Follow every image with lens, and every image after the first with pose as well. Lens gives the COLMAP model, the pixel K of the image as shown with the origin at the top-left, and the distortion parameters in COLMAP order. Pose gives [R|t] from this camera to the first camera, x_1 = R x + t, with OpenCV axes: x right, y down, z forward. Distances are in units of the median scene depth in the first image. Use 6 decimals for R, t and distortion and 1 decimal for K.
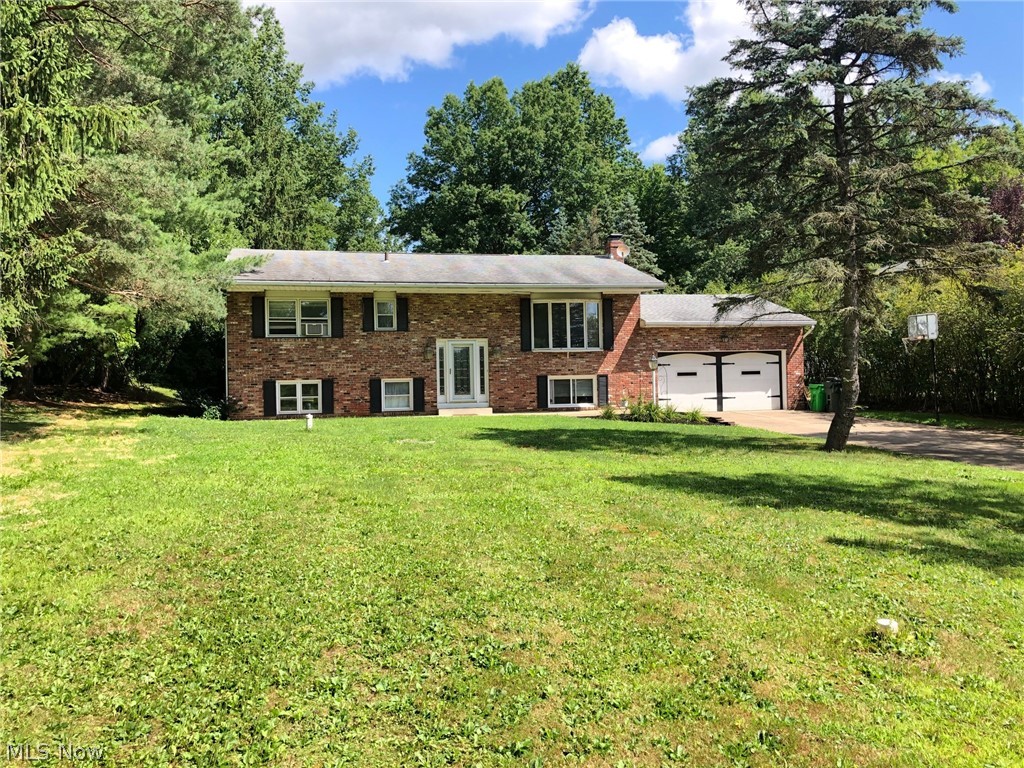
lens RADIAL K [[861.8, 0, 512.0], [0, 861.8, 384.0], [0, 0, 1]] dist [0.111006, -0.207381]
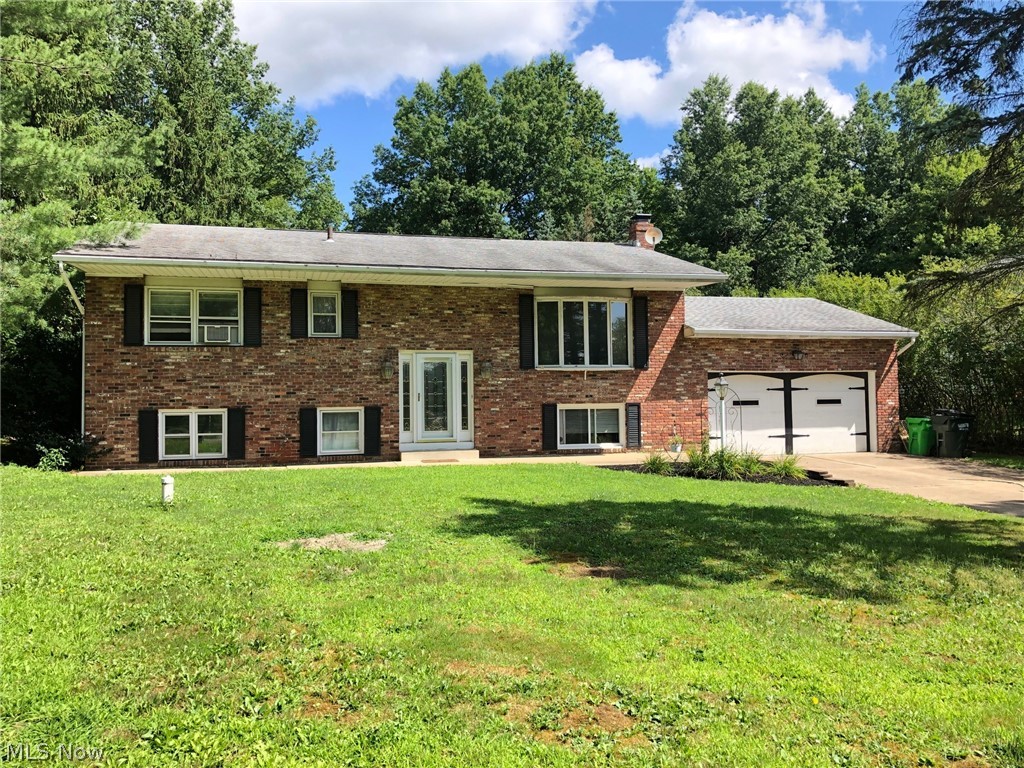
lens RADIAL K [[861.8, 0, 512.0], [0, 861.8, 384.0], [0, 0, 1]] dist [0.111006, -0.207381]
pose [[0.999353, 0.008709, 0.034888, -0.019927], [-0.007952, 0.999731, -0.021777, -0.010224], [-0.035068, 0.021485, 0.999154, 0.288979]]
